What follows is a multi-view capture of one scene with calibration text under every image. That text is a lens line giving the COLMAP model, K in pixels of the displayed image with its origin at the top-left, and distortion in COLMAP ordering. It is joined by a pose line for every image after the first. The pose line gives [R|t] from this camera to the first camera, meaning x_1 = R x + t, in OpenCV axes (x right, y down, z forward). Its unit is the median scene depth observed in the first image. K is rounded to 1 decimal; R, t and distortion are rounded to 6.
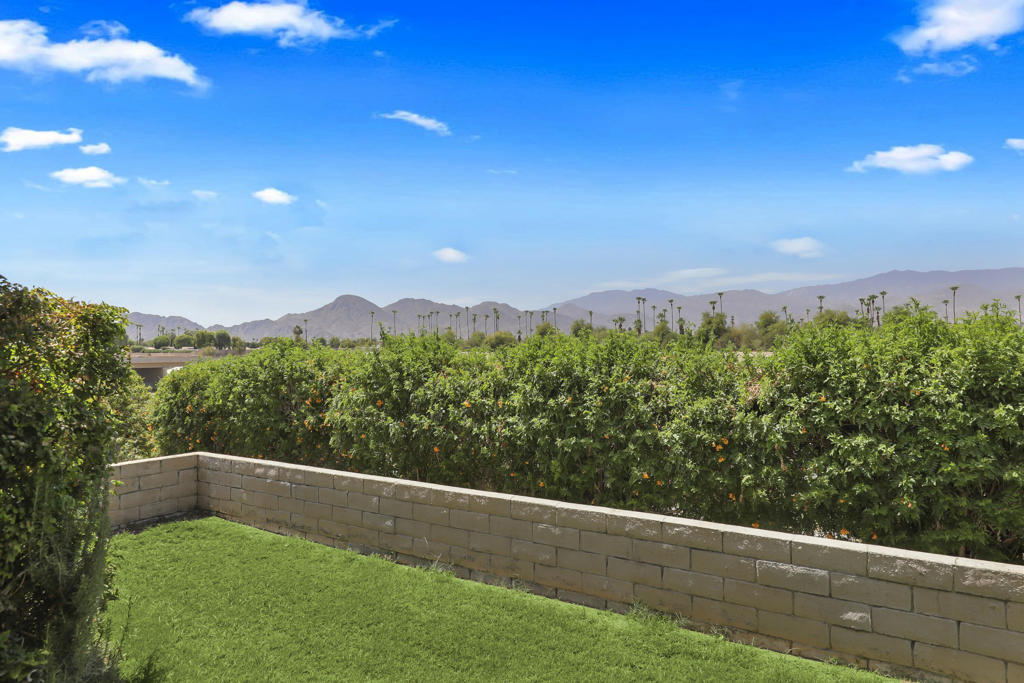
lens RADIAL K [[645.8, 0, 512.0], [0, 645.8, 341.5], [0, 0, 1]] dist [0.009908, 0.000969]
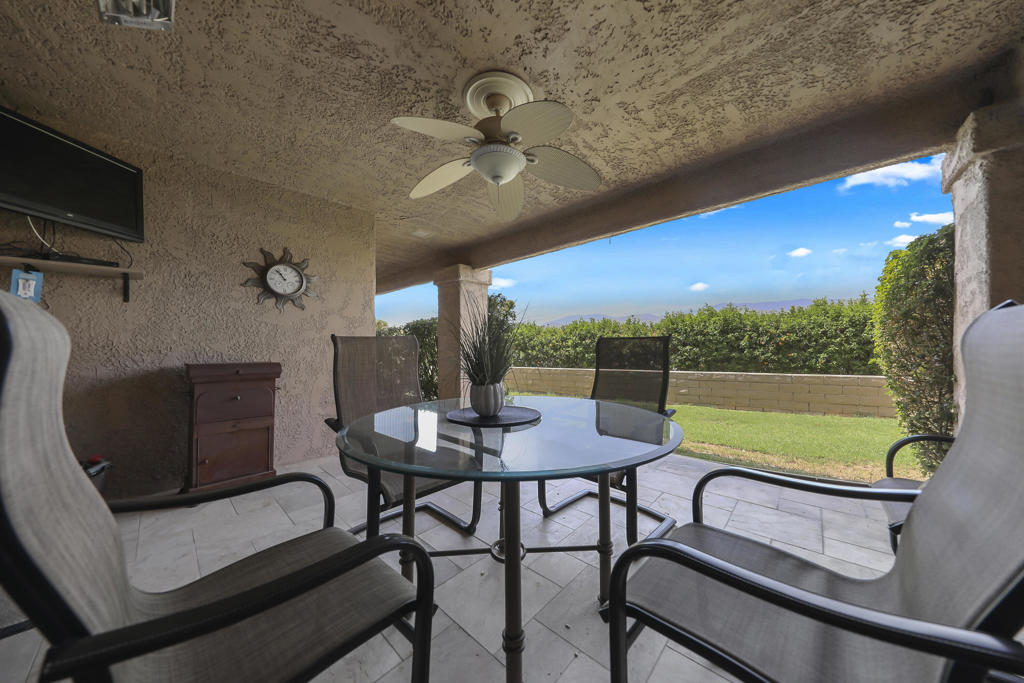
lens RADIAL K [[333.1, 0, 511.7], [0, 333.1, 346.3], [0, 0, 1]] dist [-0.000635, -0.000067]
pose [[0.998995, -0.008851, -0.043938, -0.234995], [0.009345, 0.999895, 0.011038, 0.110746], [0.043836, -0.011437, 0.998973, -0.617673]]
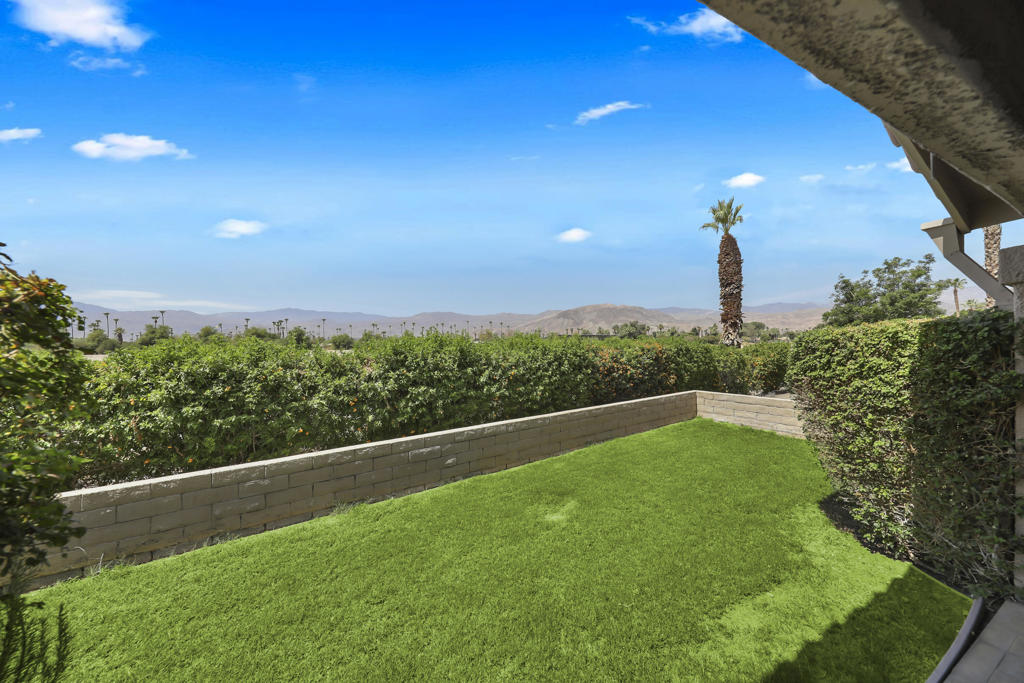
lens RADIAL K [[324.0, 0, 529.6], [0, 324.0, 341.5], [0, 0, 1]] dist [-0.011130, -0.000115]
pose [[0.388989, 0.009570, 0.921193, -0.325557], [0.002470, 0.999932, -0.011431, 0.002667], [-0.921239, 0.006722, 0.388939, 0.201476]]
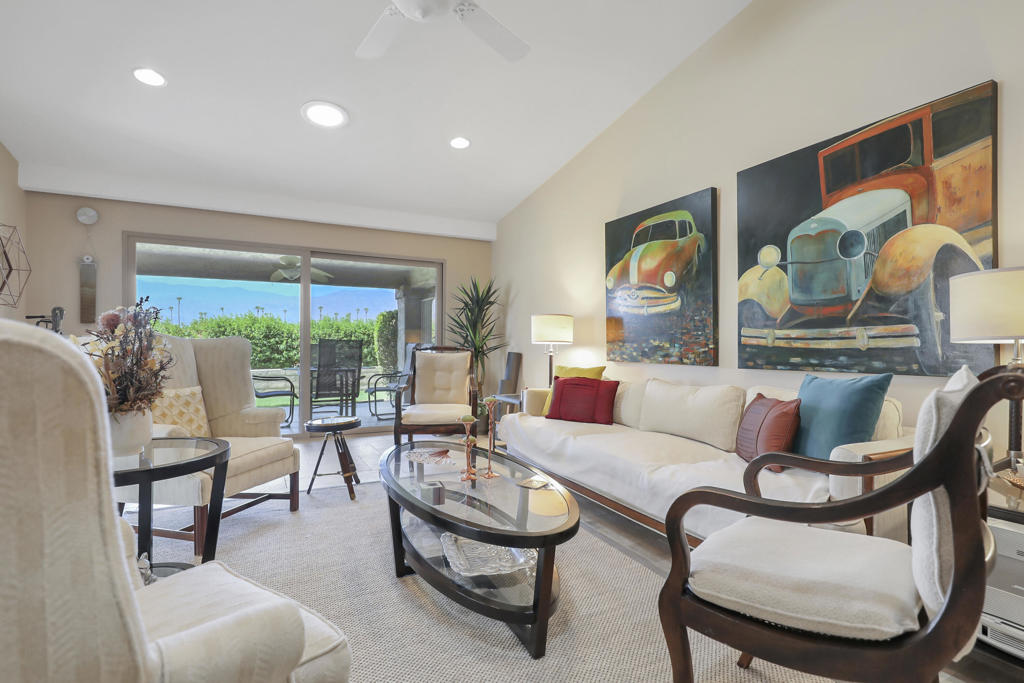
lens RADIAL K [[500.1, 0, 512.0], [0, 500.1, 341.5], [0, 0, 1]] dist [0.005444, -0.000098]
pose [[0.387588, 0.014439, 0.921720, -1.275411], [-0.018713, 0.999795, -0.007793, 0.093797], [-0.921643, -0.014227, 0.387778, -1.311119]]
